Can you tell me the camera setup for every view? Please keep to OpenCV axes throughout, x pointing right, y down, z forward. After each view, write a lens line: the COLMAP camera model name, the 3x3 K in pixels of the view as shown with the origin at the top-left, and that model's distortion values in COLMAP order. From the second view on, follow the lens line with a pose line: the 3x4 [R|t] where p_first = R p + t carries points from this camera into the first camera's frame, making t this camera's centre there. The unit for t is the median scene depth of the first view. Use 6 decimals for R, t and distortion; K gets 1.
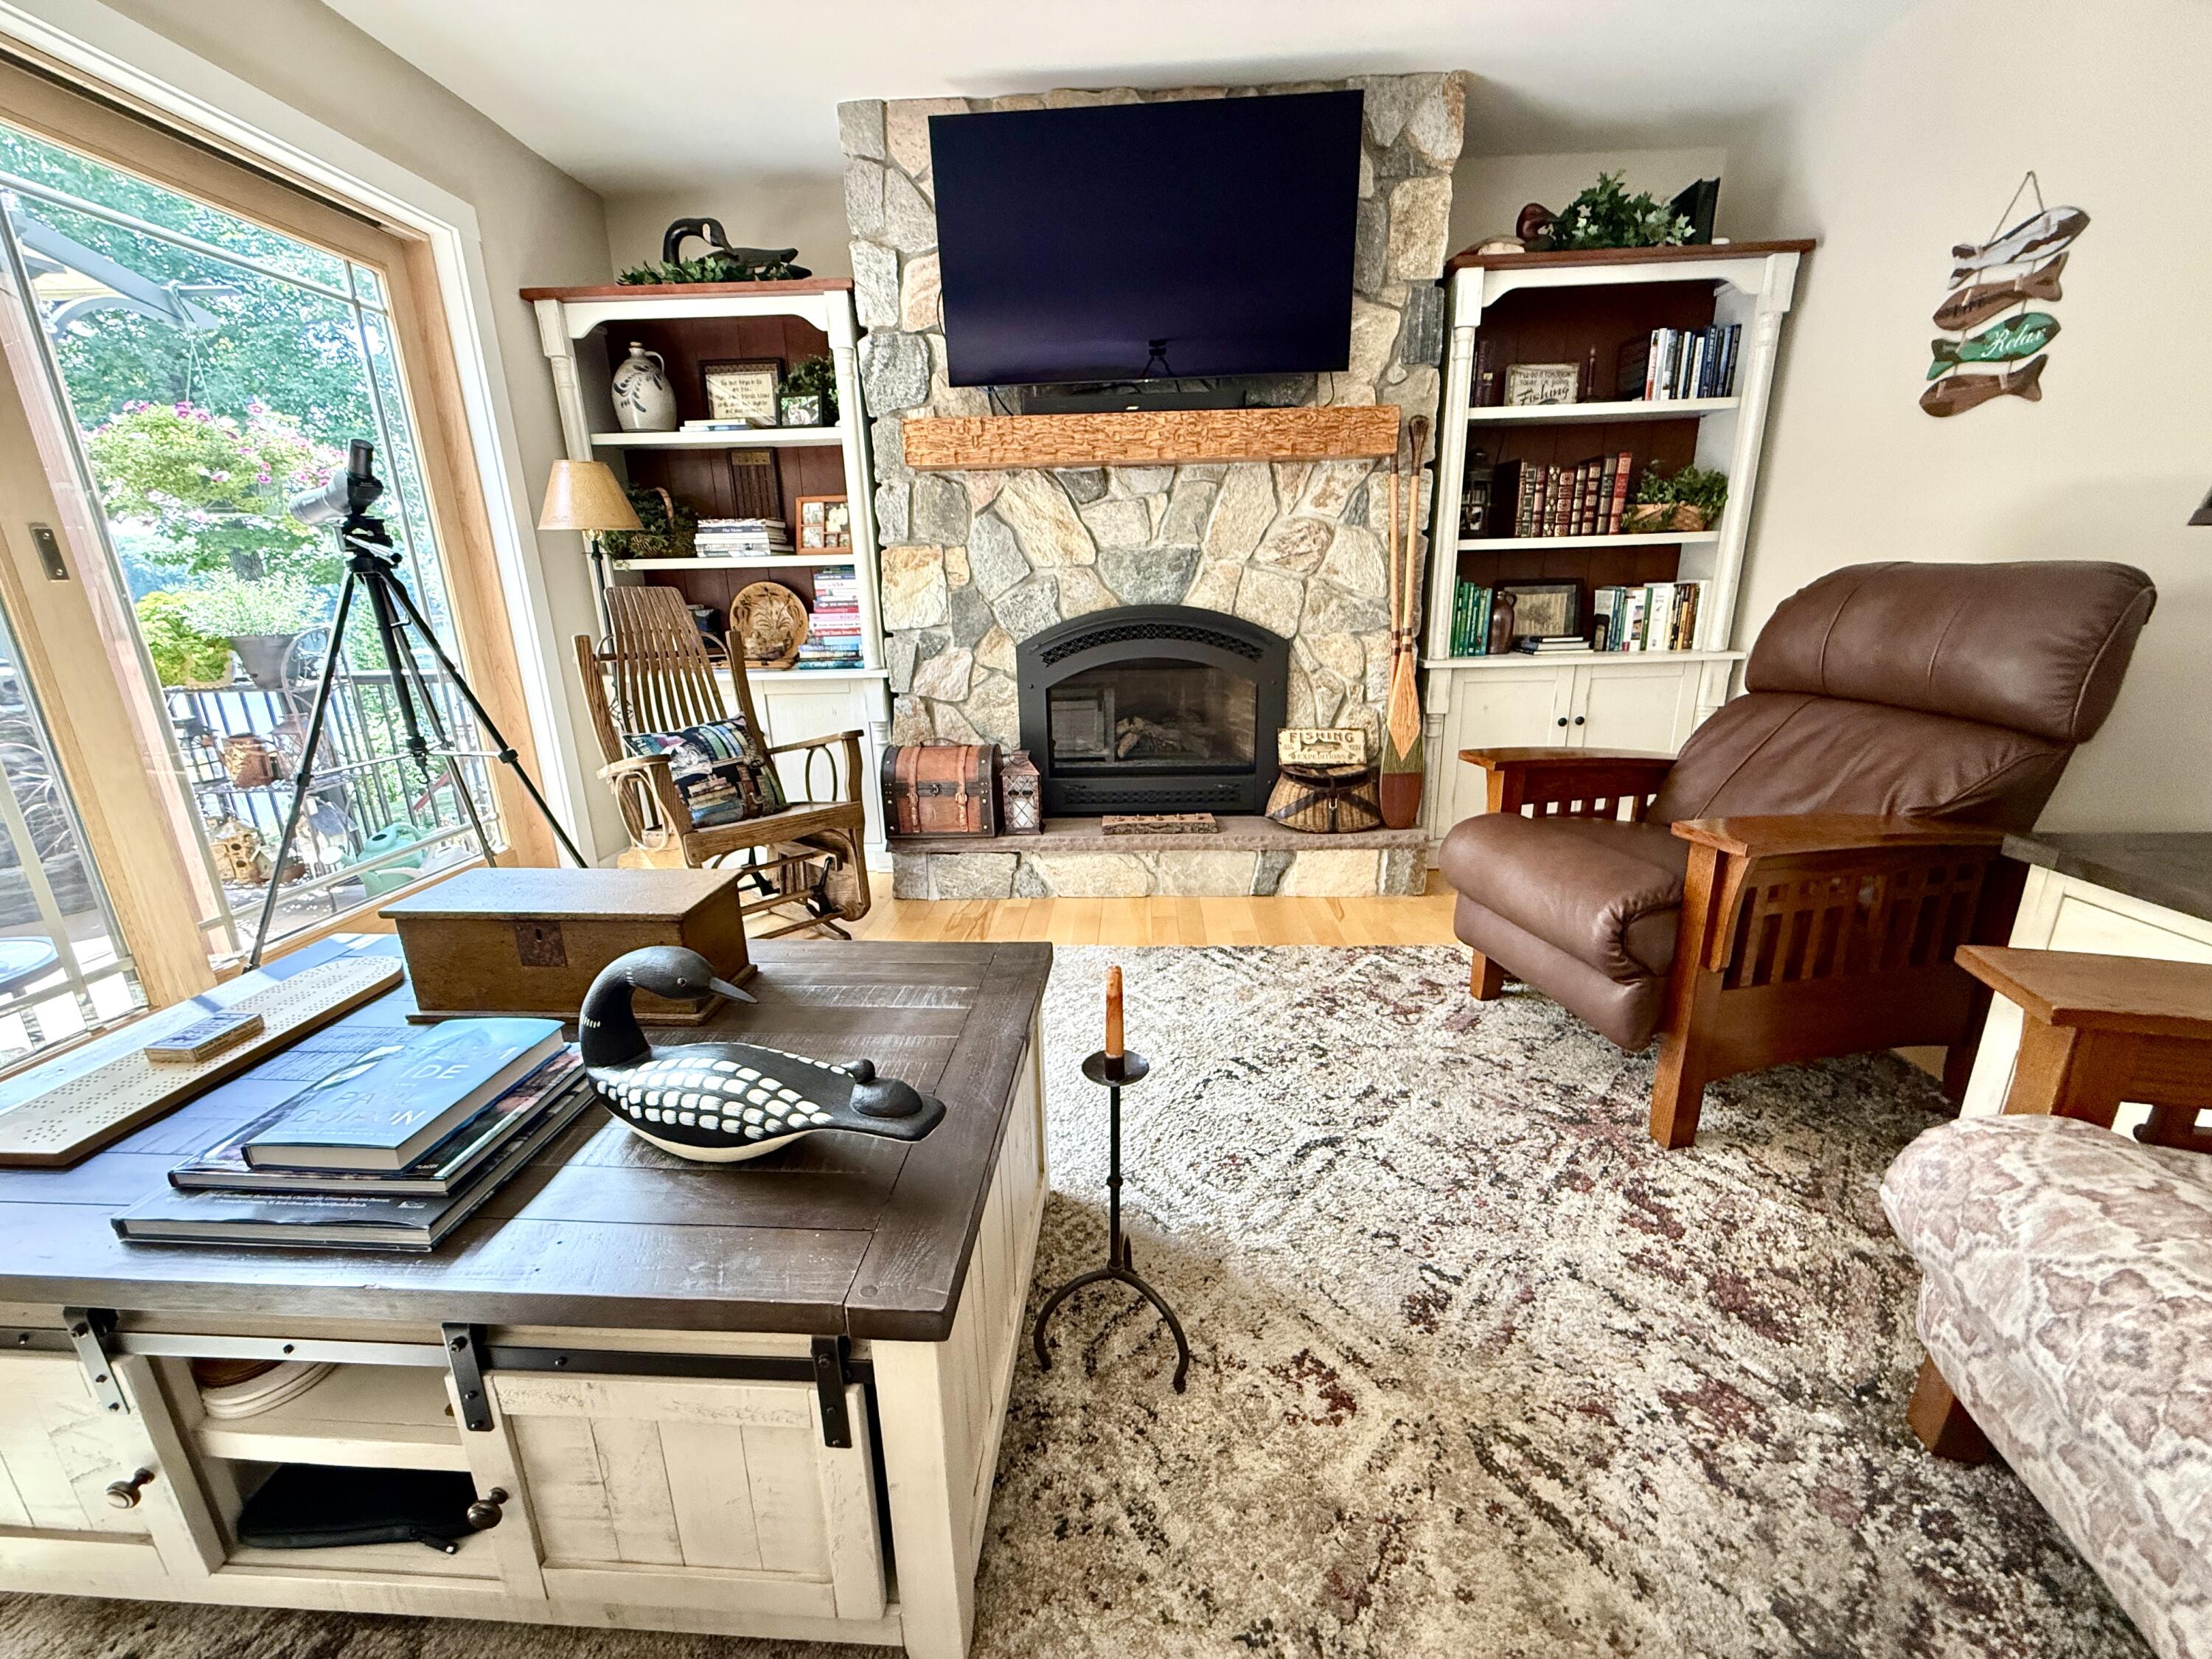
lens RADIAL K [[882.7, 0, 1101.2], [0, 882.7, 833.0], [0, 0, 1]] dist [-0.000135, -0.000056]
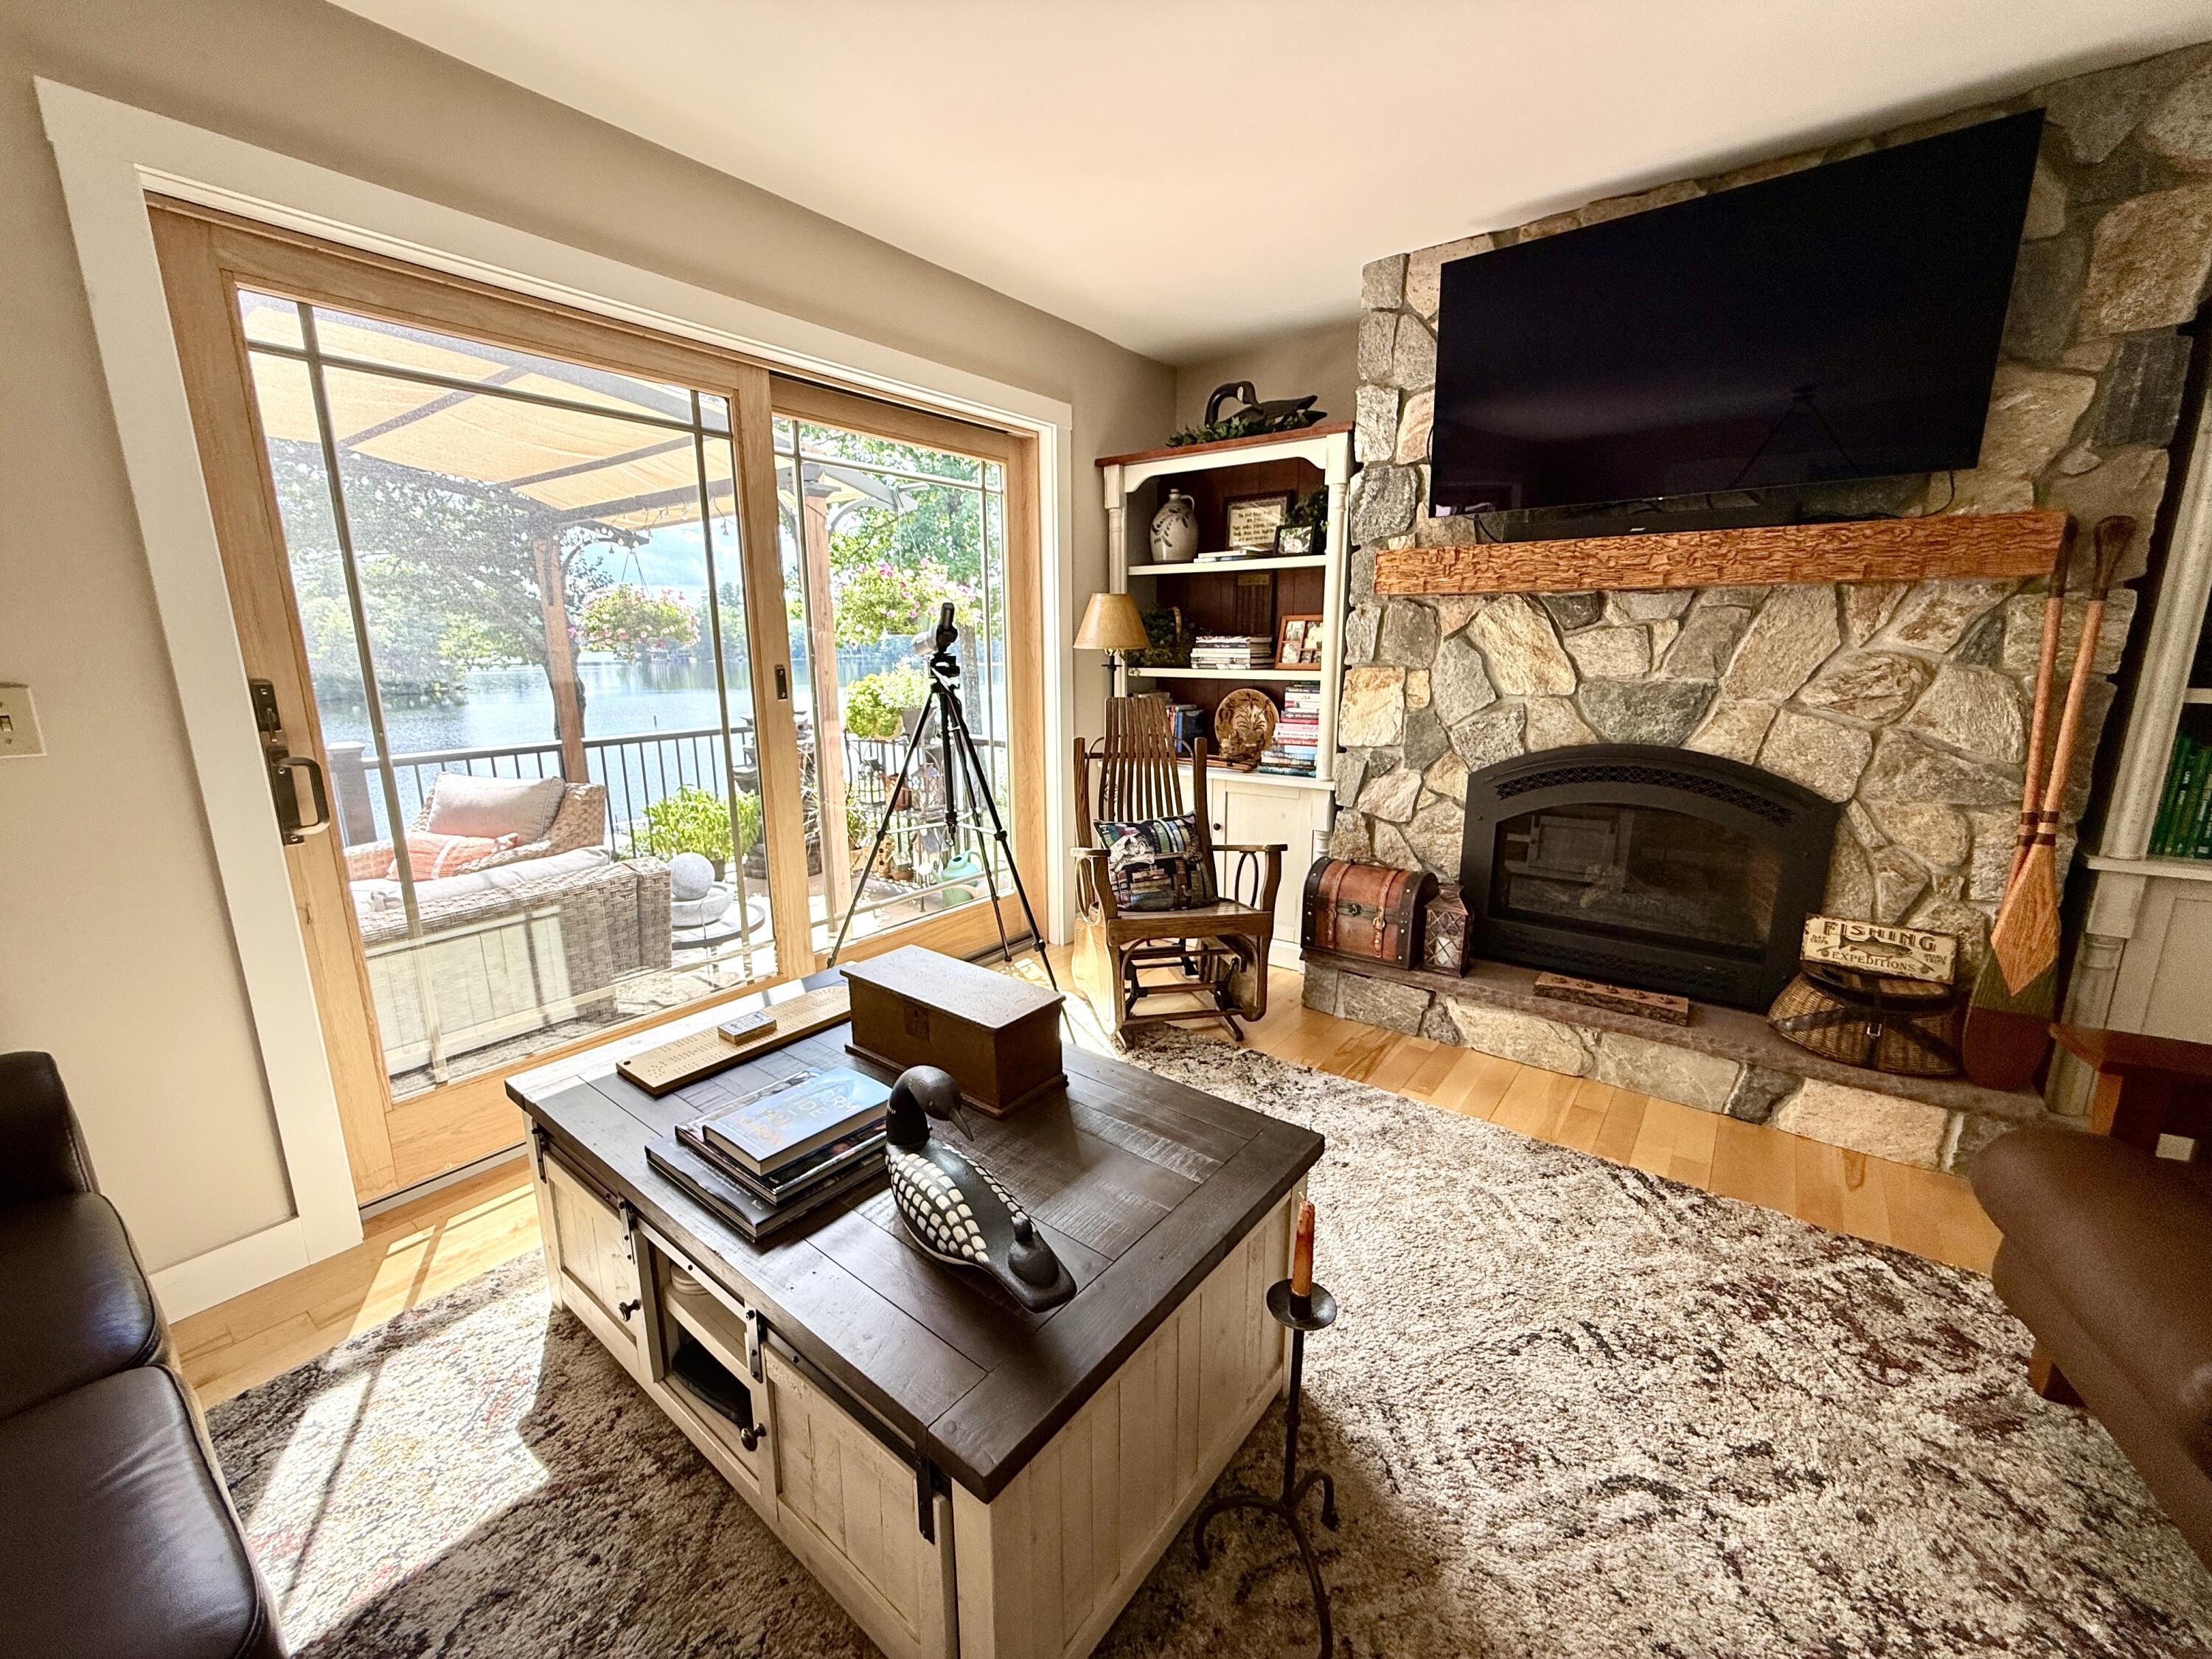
lens RADIAL K [[882.7, 0, 1101.2], [0, 882.7, 833.0], [0, 0, 1]] dist [-0.000135, -0.000056]
pose [[0.820565, 0.140526, -0.554008, 0.116886], [-0.173890, 0.984734, -0.007775, -0.077470], [0.544458, 0.102716, 0.832475, 0.006966]]
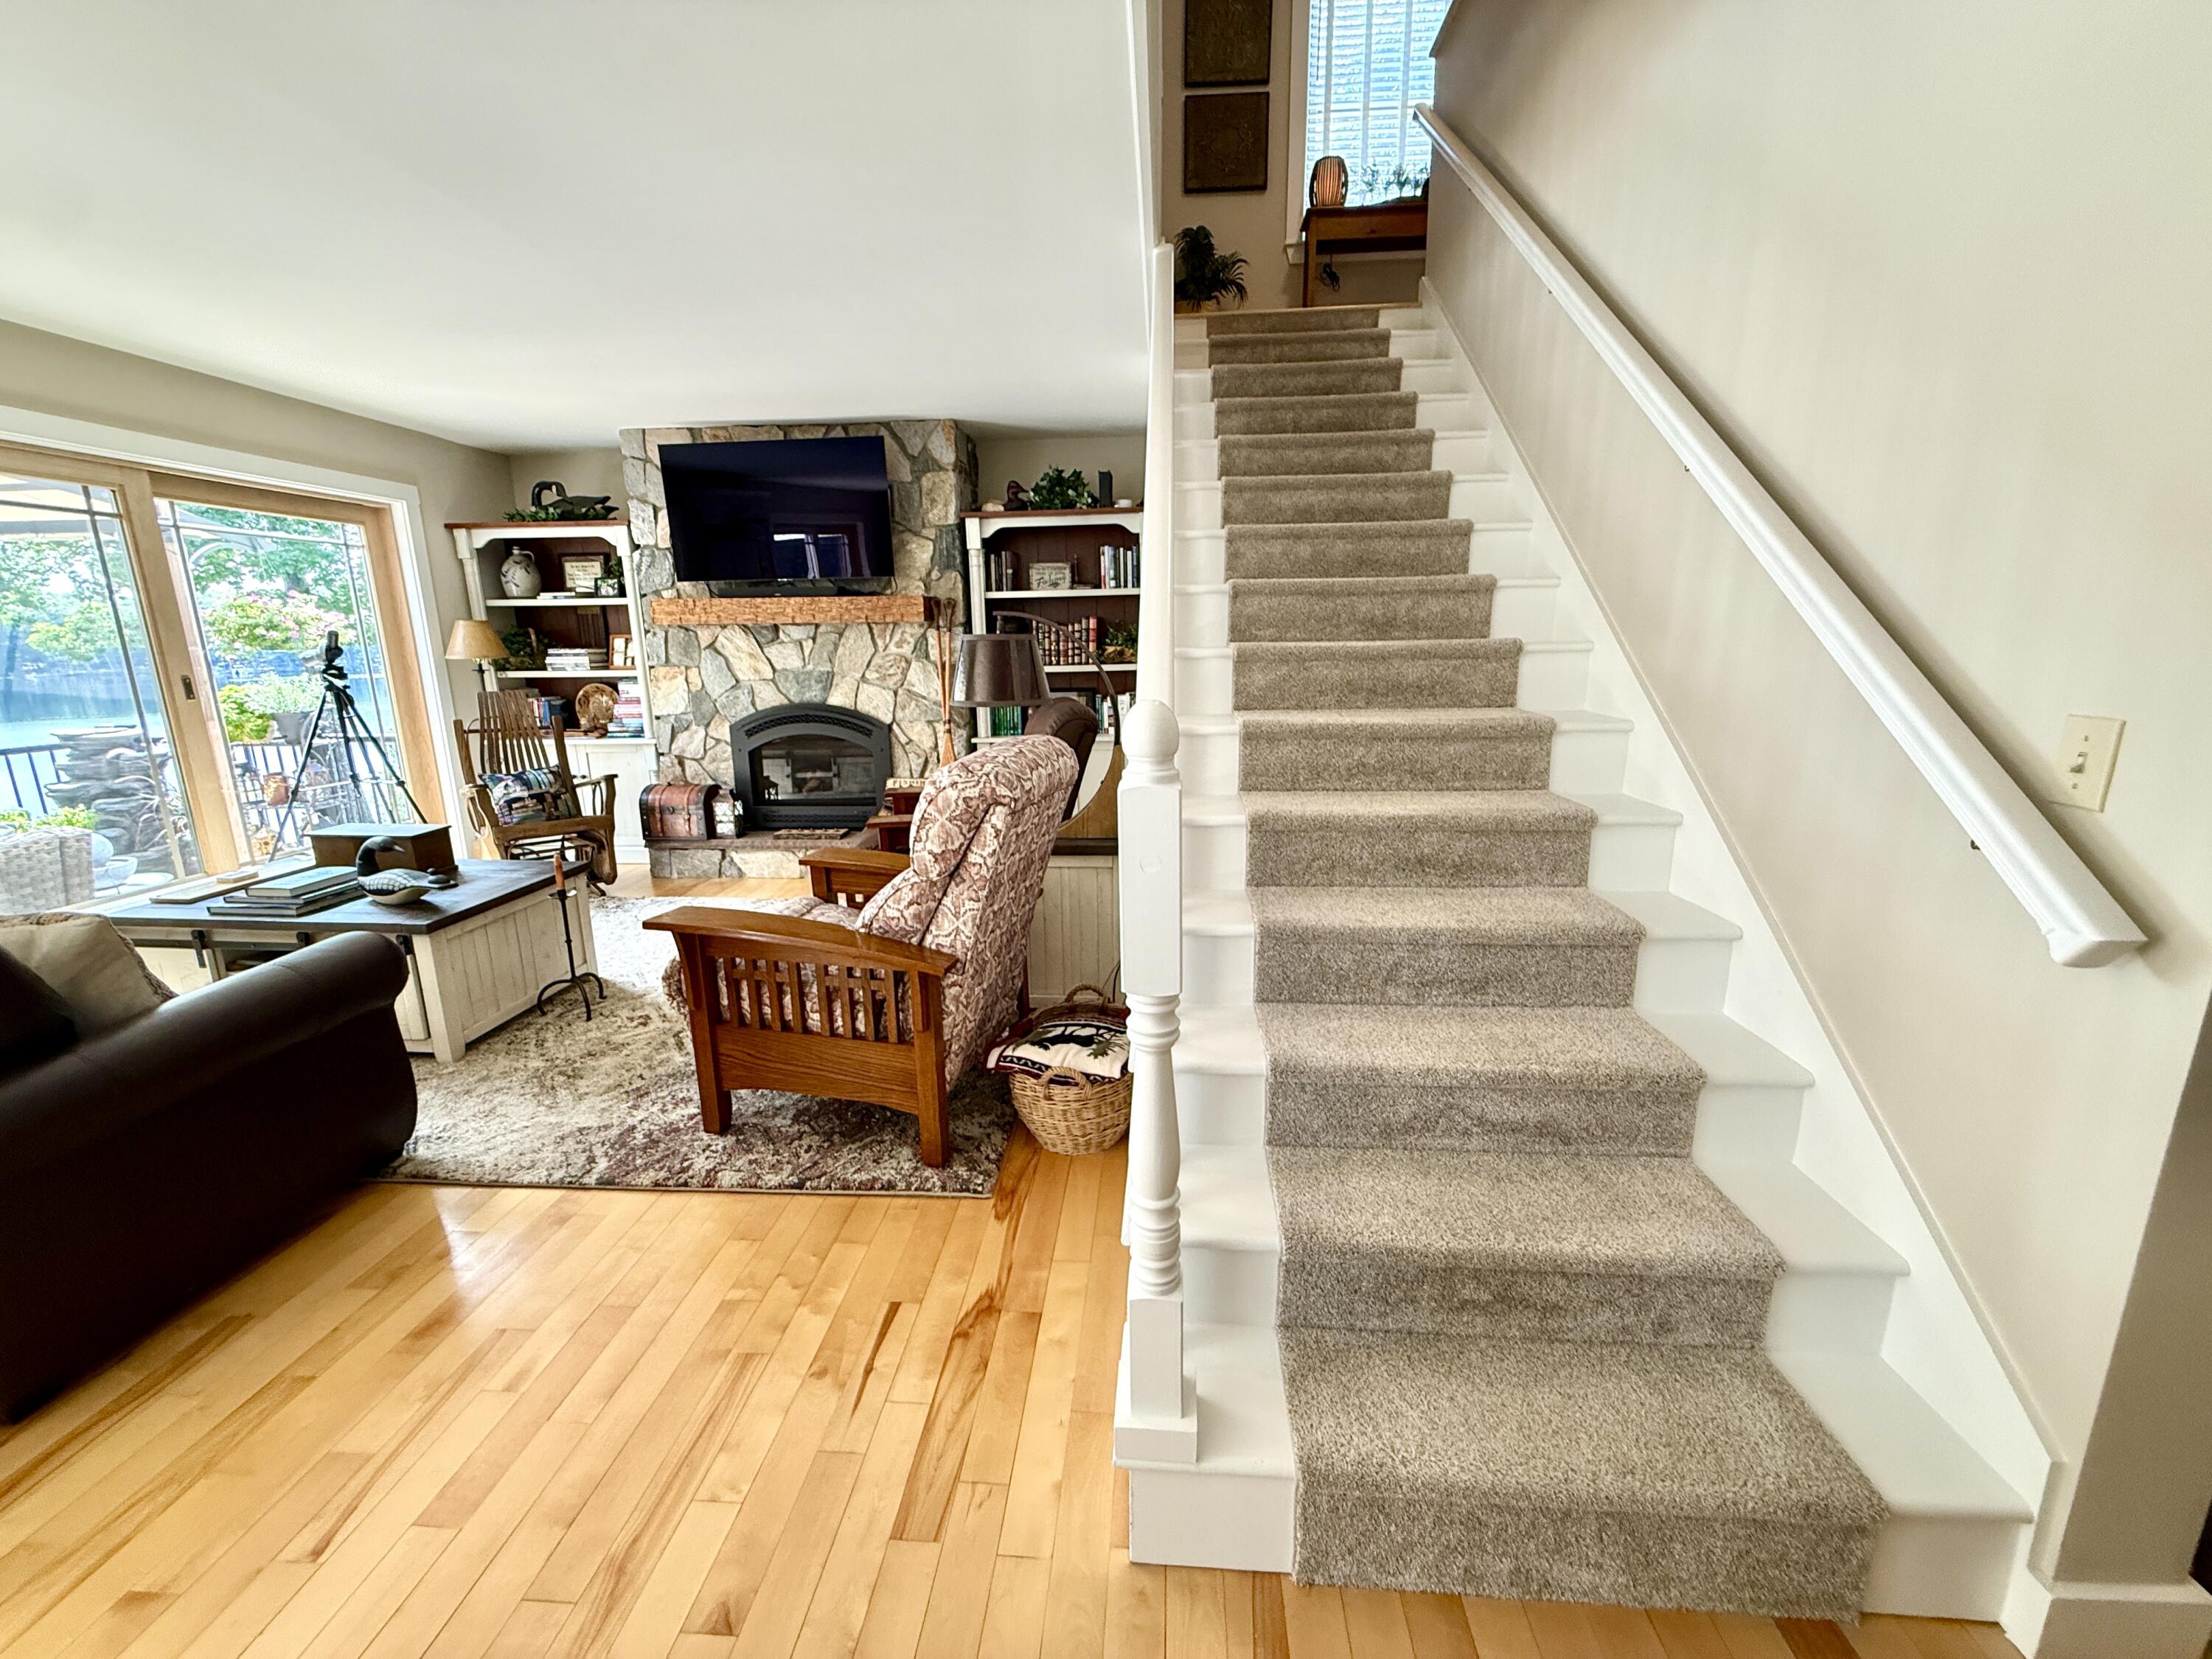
lens RADIAL K [[882.7, 0, 1101.2], [0, 882.7, 833.0], [0, 0, 1]] dist [-0.000135, -0.000056]
pose [[0.999437, 0.016388, -0.029290, 0.682503], [-0.018243, 0.997769, -0.064219, 0.086937], [0.028172, 0.064717, 0.997506, -0.652875]]
